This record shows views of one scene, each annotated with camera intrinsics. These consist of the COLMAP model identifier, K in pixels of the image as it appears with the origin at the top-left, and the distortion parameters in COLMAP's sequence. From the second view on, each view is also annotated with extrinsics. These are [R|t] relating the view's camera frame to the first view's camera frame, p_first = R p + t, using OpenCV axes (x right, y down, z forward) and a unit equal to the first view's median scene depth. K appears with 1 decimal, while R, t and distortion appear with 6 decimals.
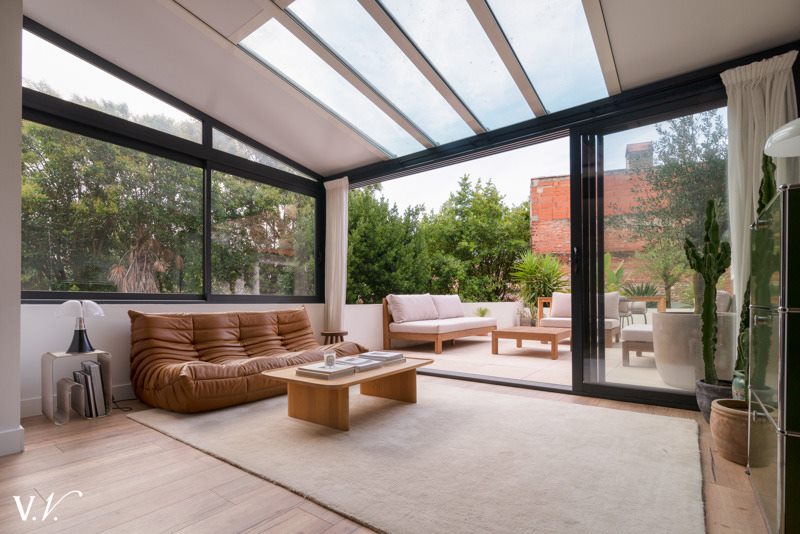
lens RADIAL K [[385.3, 0, 398.9], [0, 385.3, 300.6], [0, 0, 1]] dist [0.000241, -0.000017]
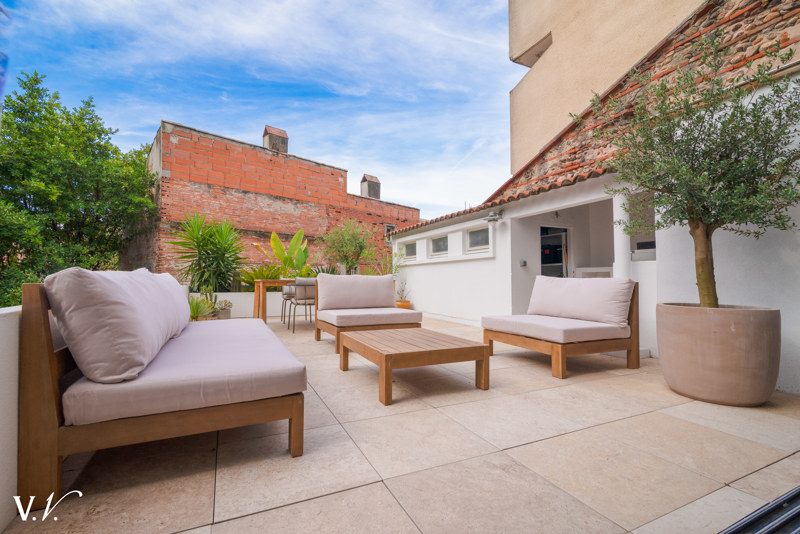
lens RADIAL K [[359.2, 0, 400.0], [0, 359.2, 267.0], [0, 0, 1]] dist [-0.000861, -0.000313]
pose [[0.472618, 0.037967, 0.880449, -0.045456], [-0.004486, 0.999162, -0.040678, -0.003089], [-0.881256, 0.015276, 0.472393, 0.263589]]
